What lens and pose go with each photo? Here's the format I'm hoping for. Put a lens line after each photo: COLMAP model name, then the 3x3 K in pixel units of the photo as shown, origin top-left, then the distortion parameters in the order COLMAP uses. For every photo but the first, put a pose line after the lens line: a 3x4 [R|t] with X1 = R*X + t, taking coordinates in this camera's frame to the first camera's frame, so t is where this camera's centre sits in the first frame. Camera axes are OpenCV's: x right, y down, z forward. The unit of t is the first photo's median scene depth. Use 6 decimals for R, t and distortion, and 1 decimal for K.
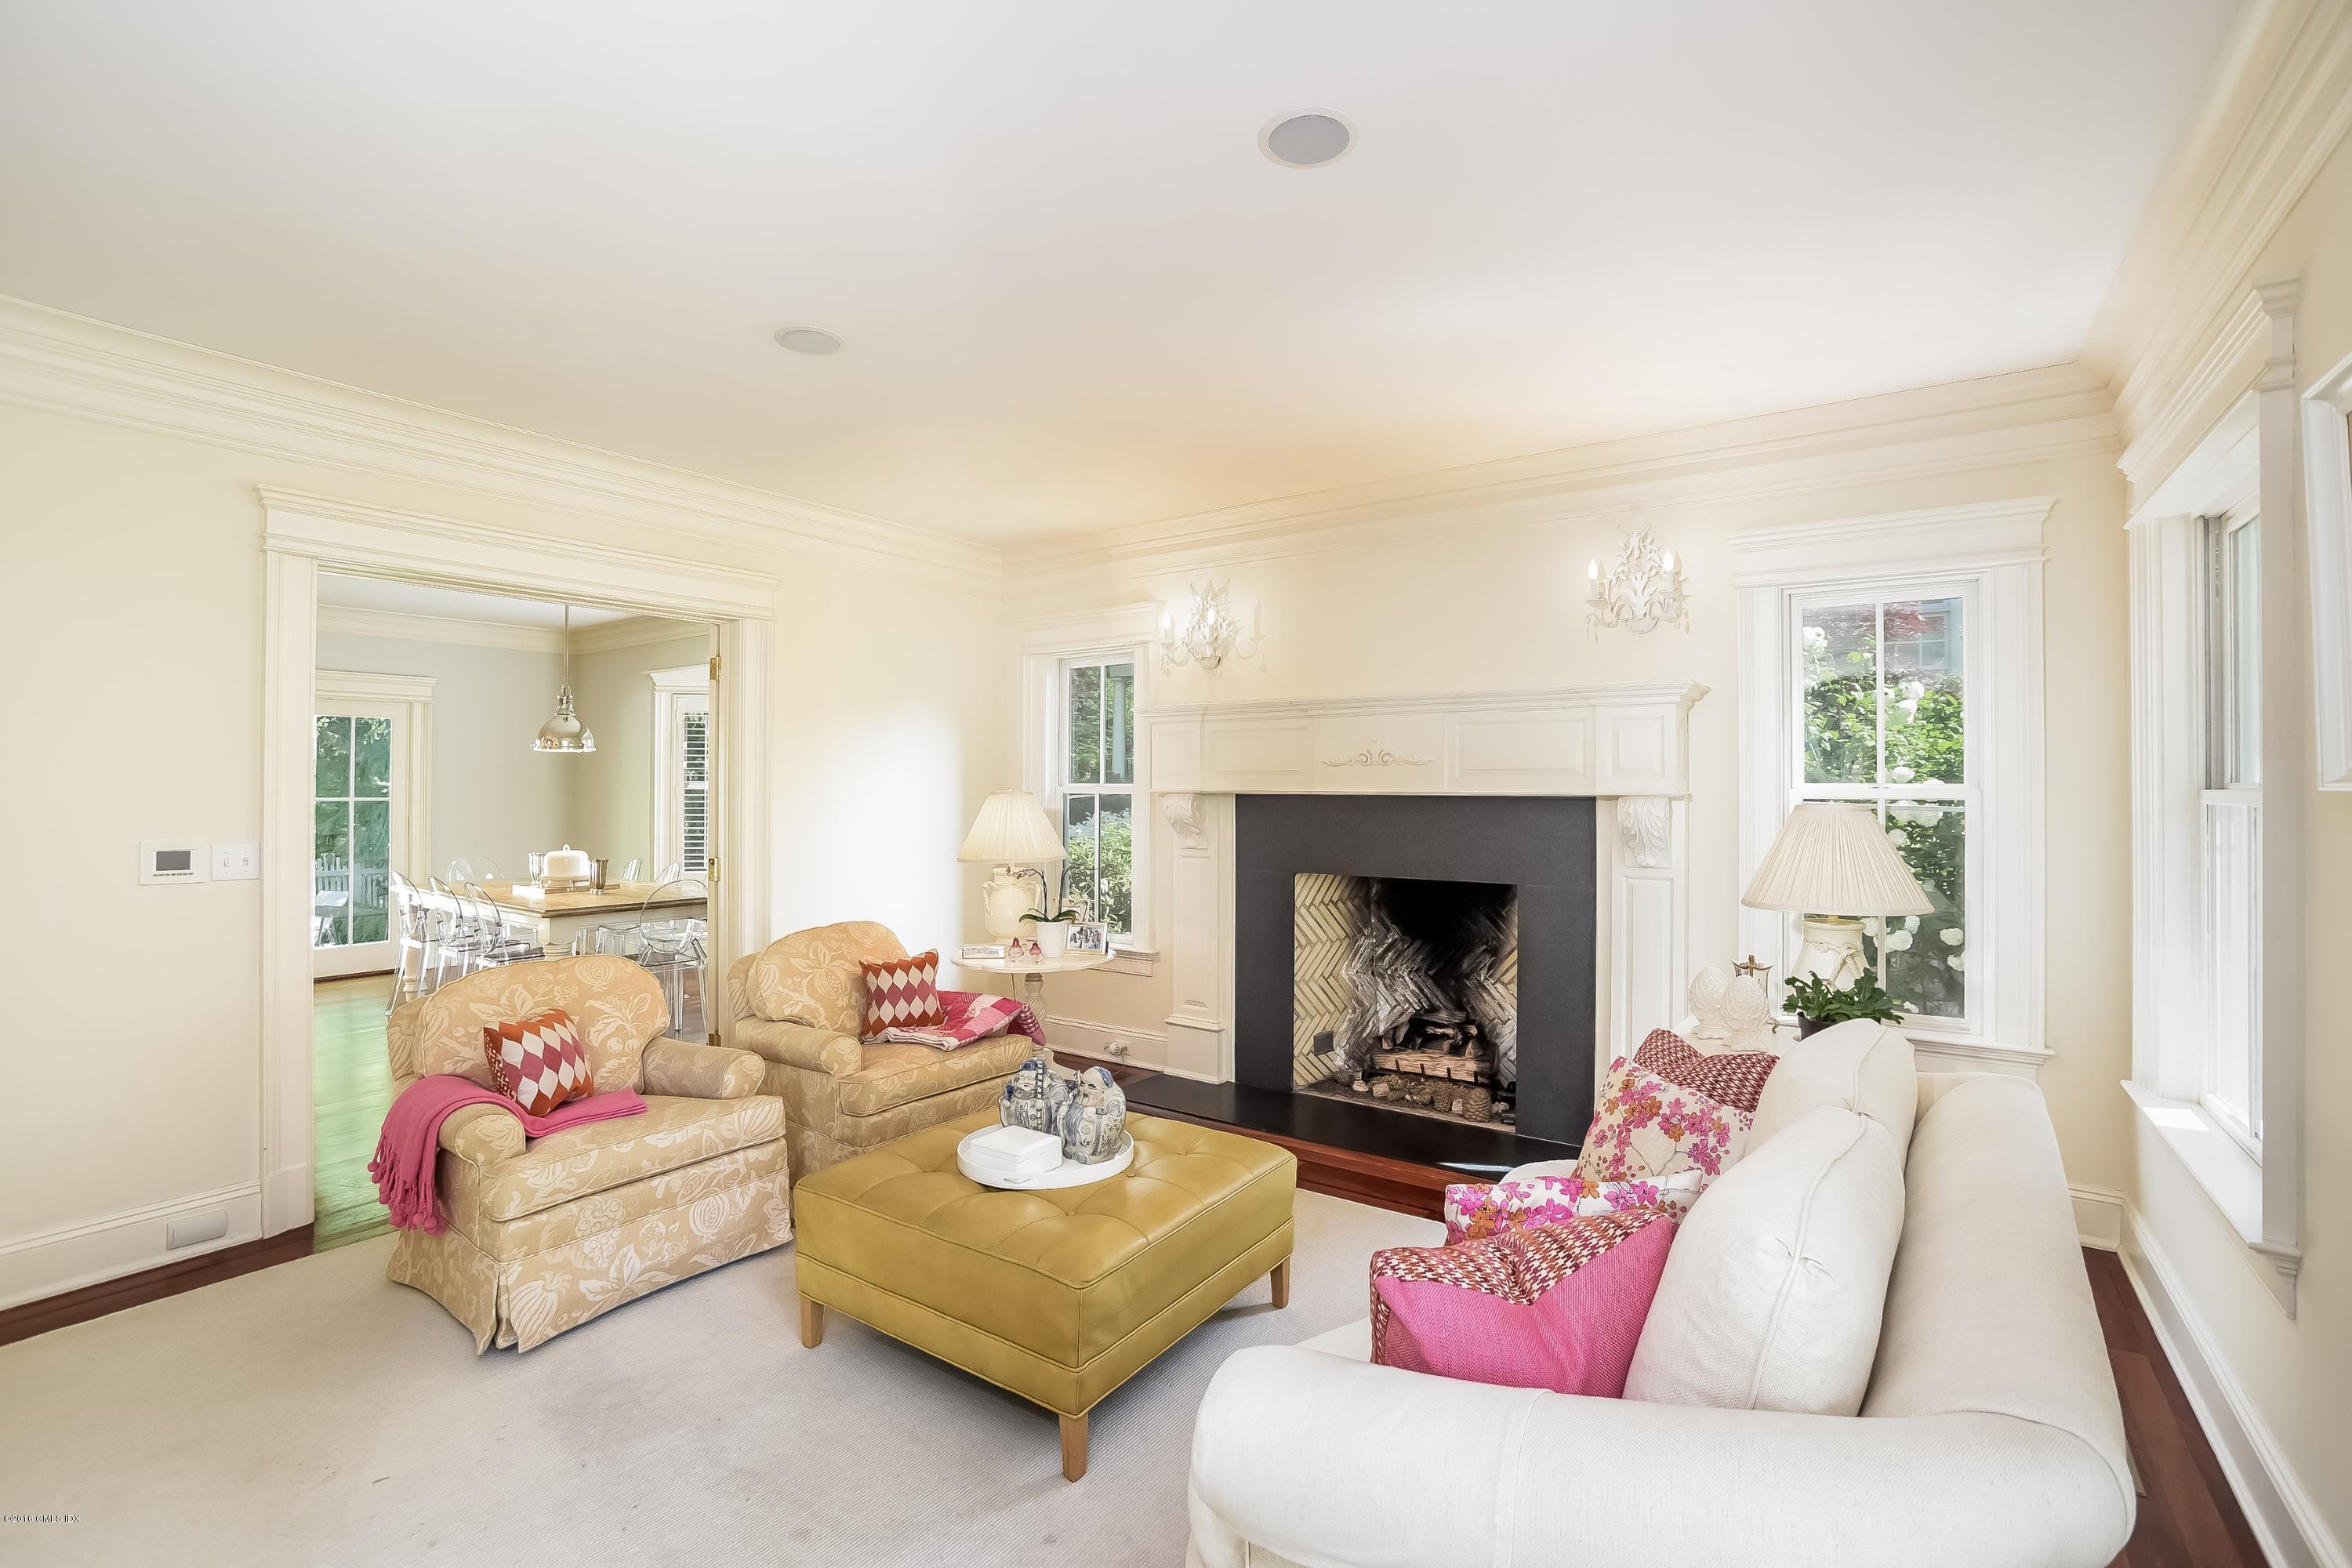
lens RADIAL K [[1014.9, 0, 1184.8], [0, 1014.9, 777.0], [0, 0, 1]] dist [-0.044842, 0.006456]
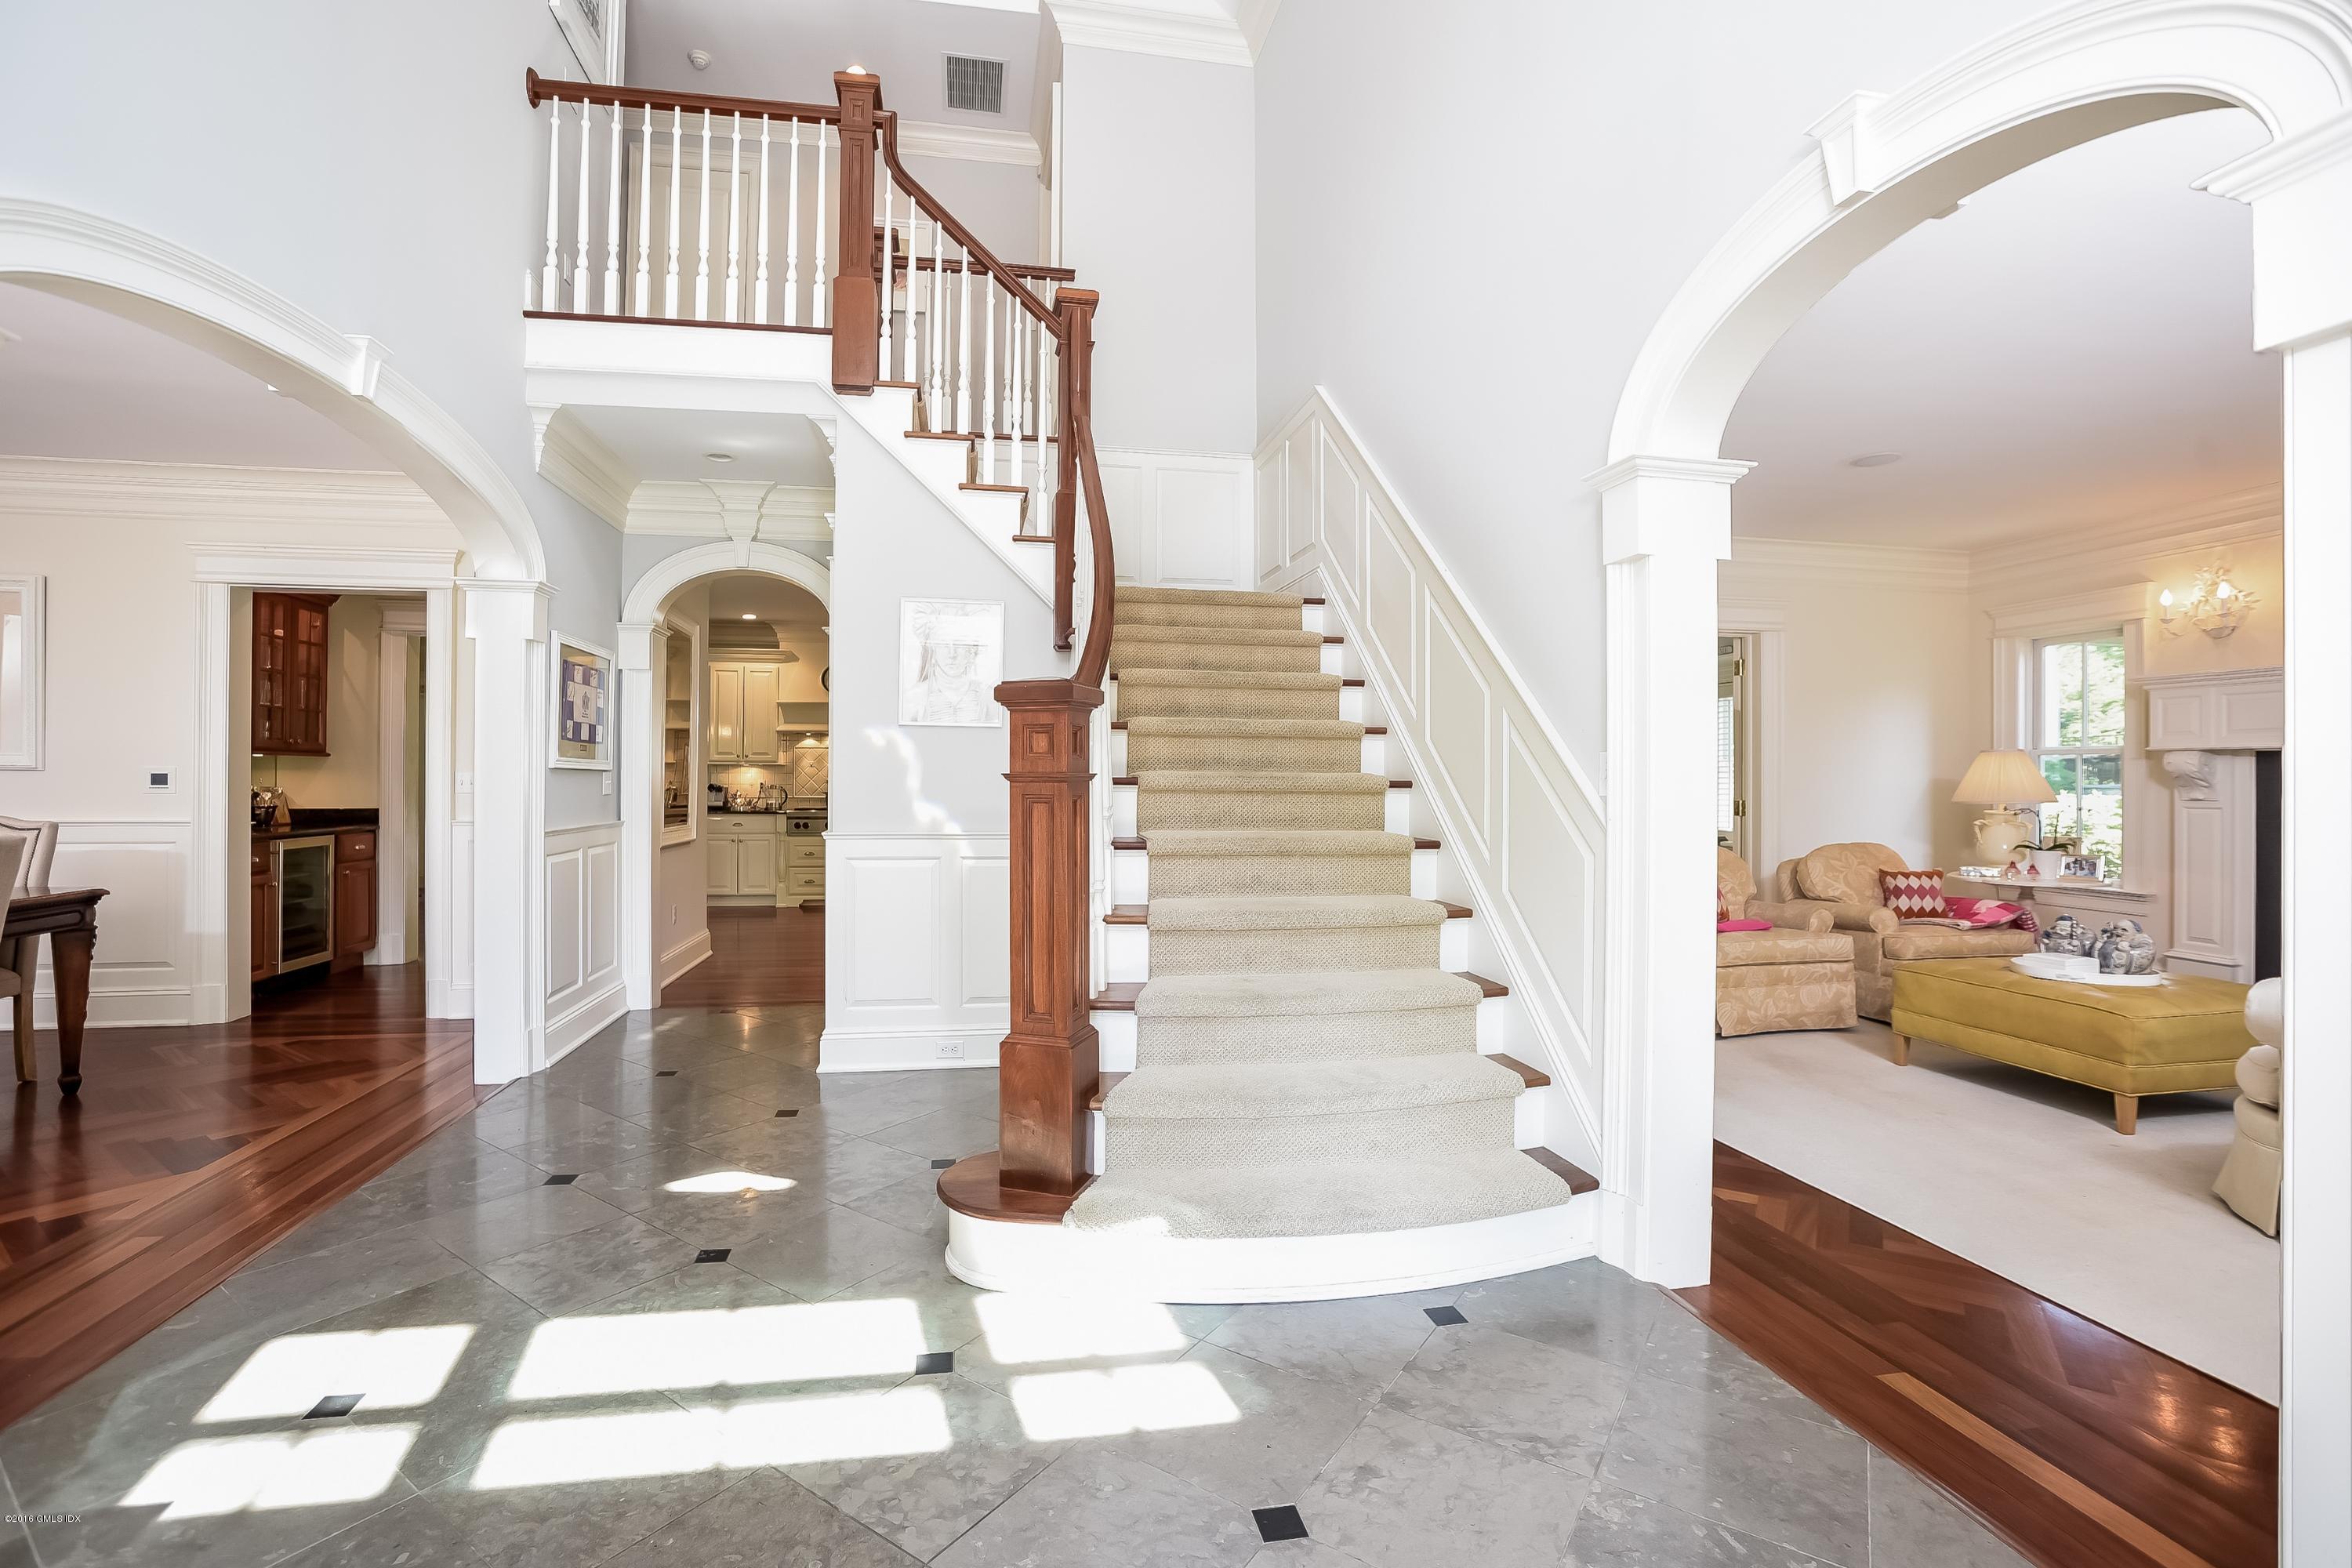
lens RADIAL K [[1014.9, 0, 1154.2], [0, 1014.9, 802.8], [0, 0, 1]] dist [-0.044842, 0.006456]
pose [[0.711501, 0.010201, -0.702611, -0.074741], [0.003160, 0.999838, 0.017716, 0.068338], [0.702678, -0.014825, 0.711353, -0.739013]]
